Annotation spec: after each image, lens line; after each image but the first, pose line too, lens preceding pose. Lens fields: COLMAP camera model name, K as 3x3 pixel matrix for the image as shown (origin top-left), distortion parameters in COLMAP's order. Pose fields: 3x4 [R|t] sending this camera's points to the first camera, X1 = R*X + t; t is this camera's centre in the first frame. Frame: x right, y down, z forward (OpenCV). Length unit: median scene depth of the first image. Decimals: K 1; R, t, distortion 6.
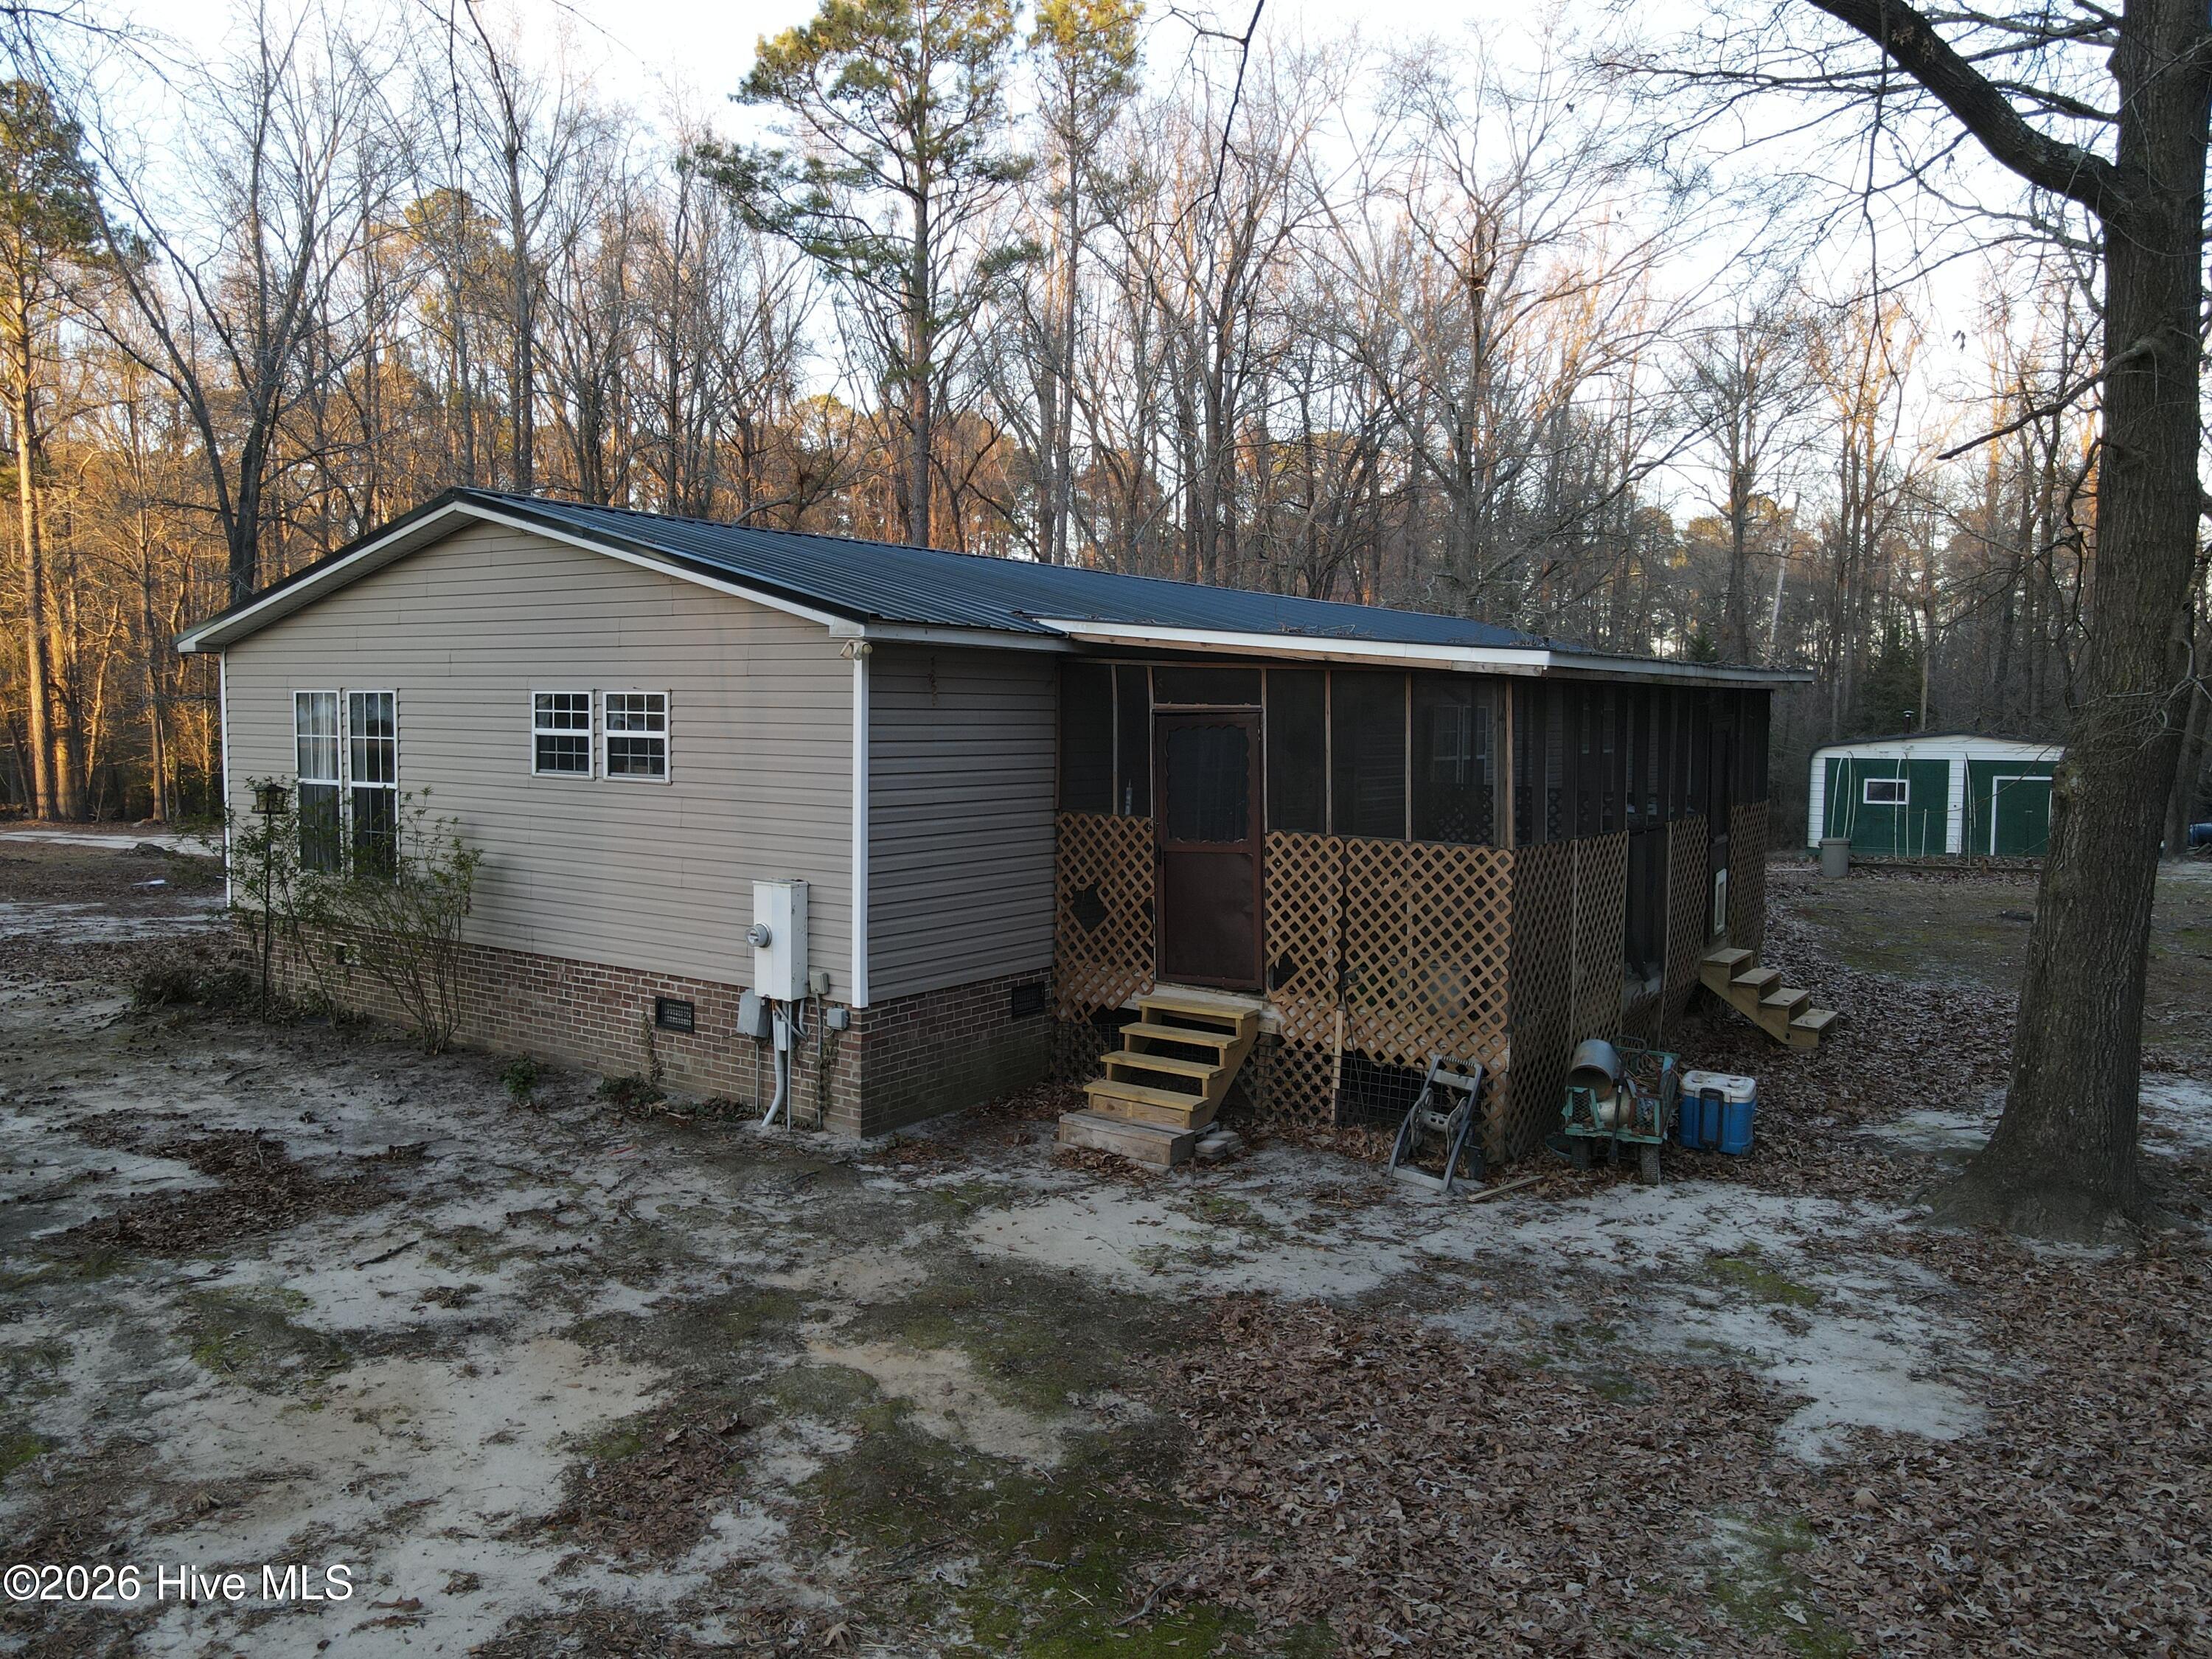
lens RADIAL K [[1625.8, 0, 1105.6], [0, 1625.8, 814.2], [0, 0, 1]] dist [0.004384, 0.005255]
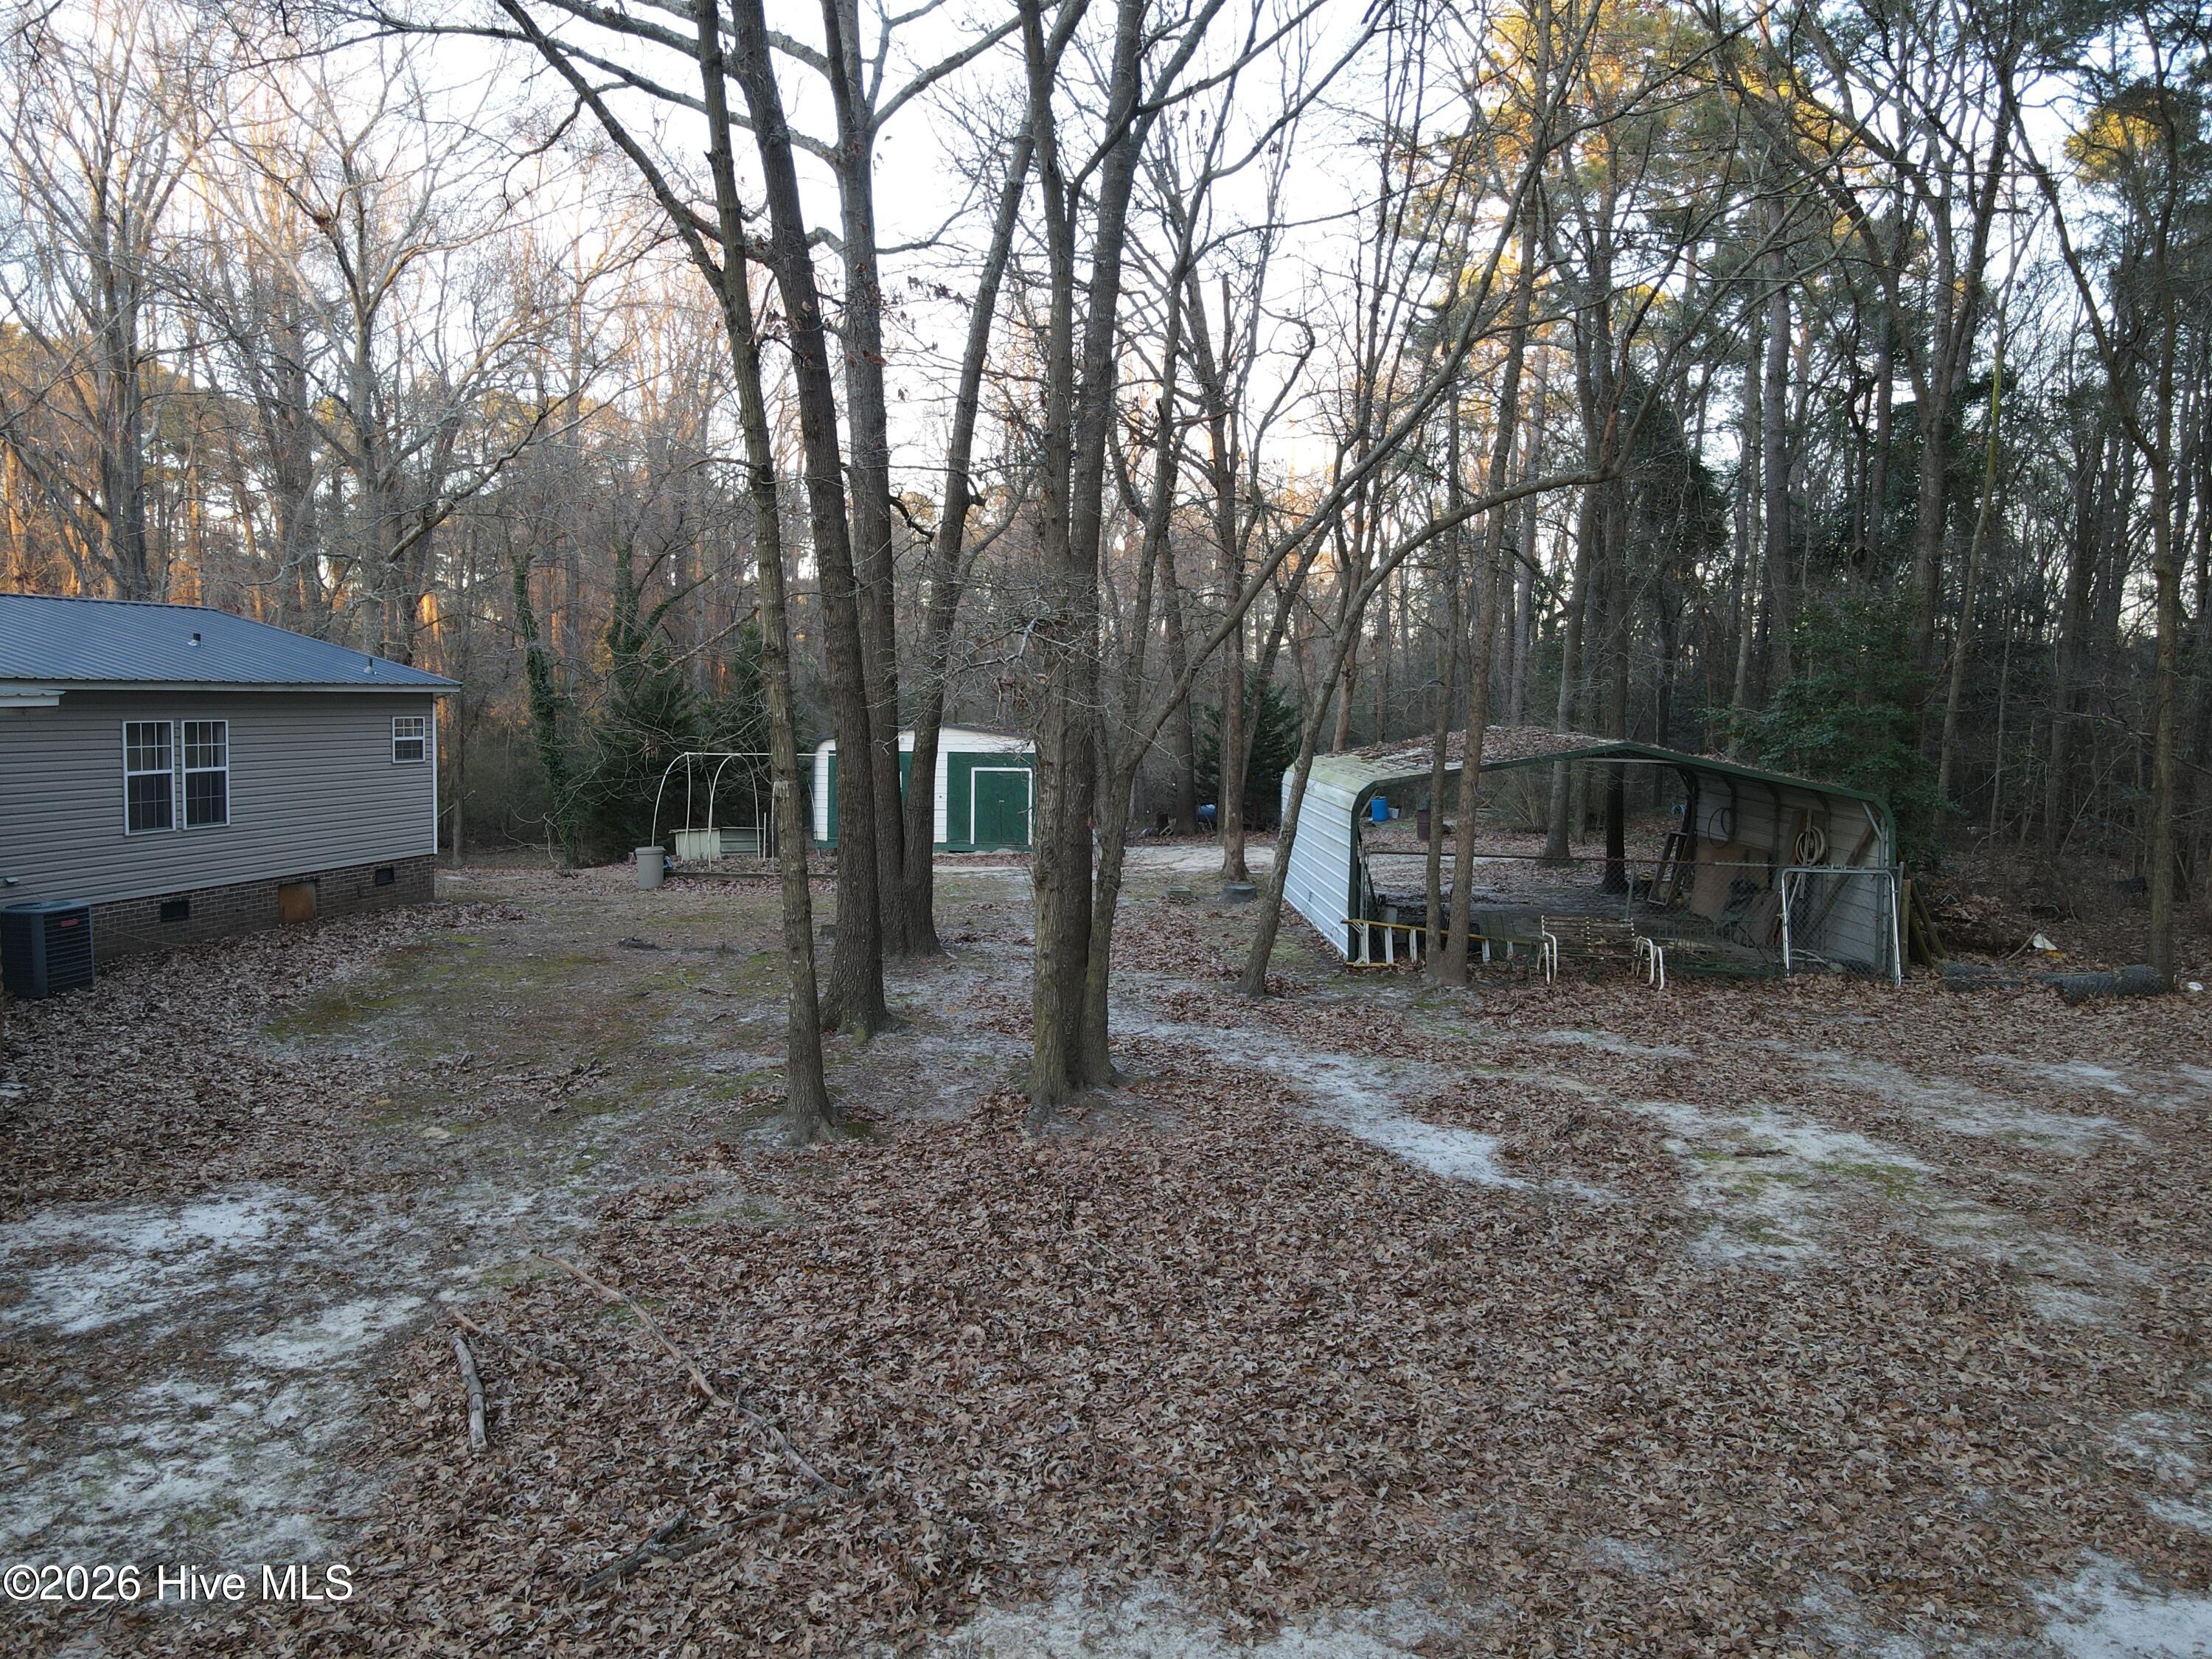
lens RADIAL K [[1625.8, 0, 1105.6], [0, 1625.8, 814.2], [0, 0, 1]] dist [0.004384, 0.005255]
pose [[0.920420, -0.024617, 0.390155, 1.002283], [0.018397, 0.999637, 0.019670, -0.056417], [-0.390498, -0.010927, 0.920539, 0.043677]]
